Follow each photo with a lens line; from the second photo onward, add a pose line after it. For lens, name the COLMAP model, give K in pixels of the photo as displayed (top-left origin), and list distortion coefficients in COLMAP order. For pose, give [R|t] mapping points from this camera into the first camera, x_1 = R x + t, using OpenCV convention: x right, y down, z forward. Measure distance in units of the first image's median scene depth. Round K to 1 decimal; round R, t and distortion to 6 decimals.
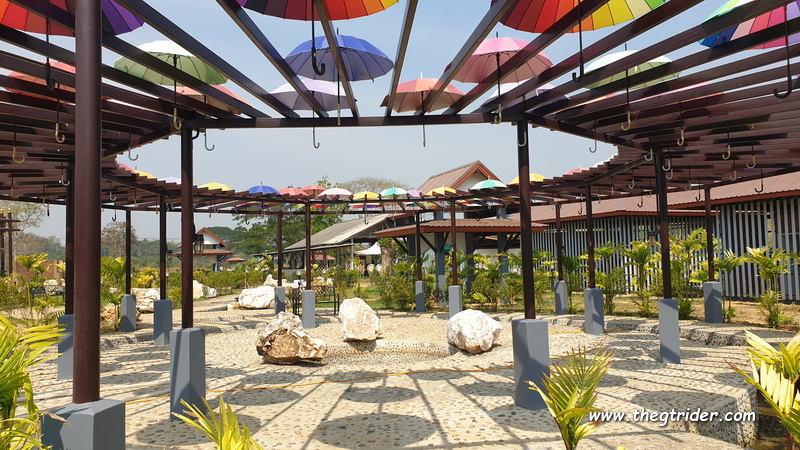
lens RADIAL K [[590.6, 0, 395.0], [0, 590.6, 223.4], [0, 0, 1]] dist [0.005766, 0.000989]
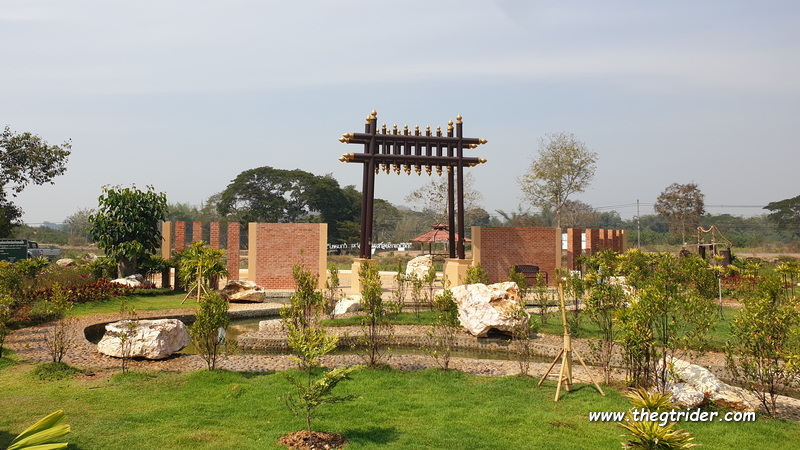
lens RADIAL K [[590.6, 0, 395.0], [0, 590.6, 223.4], [0, 0, 1]] dist [0.005766, 0.000989]
pose [[0.633613, 0.003442, -0.773643, -0.271482], [0.027765, 0.999245, 0.027186, 0.040012], [0.773152, -0.038705, 0.633039, 0.562303]]
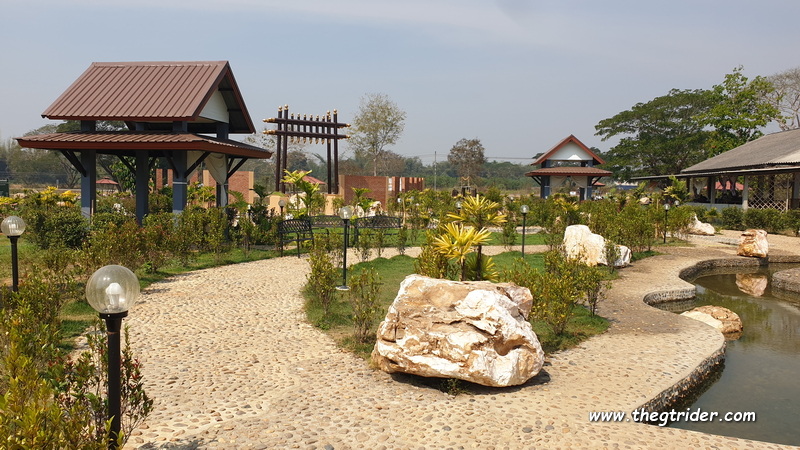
lens RADIAL K [[590.6, 0, 395.0], [0, 590.6, 223.4], [0, 0, 1]] dist [0.005766, 0.000989]
pose [[0.843863, 0.074600, -0.531348, -0.121464], [-0.006139, 0.991565, 0.129463, 0.020645], [0.536524, -0.105986, 0.837203, 0.301526]]
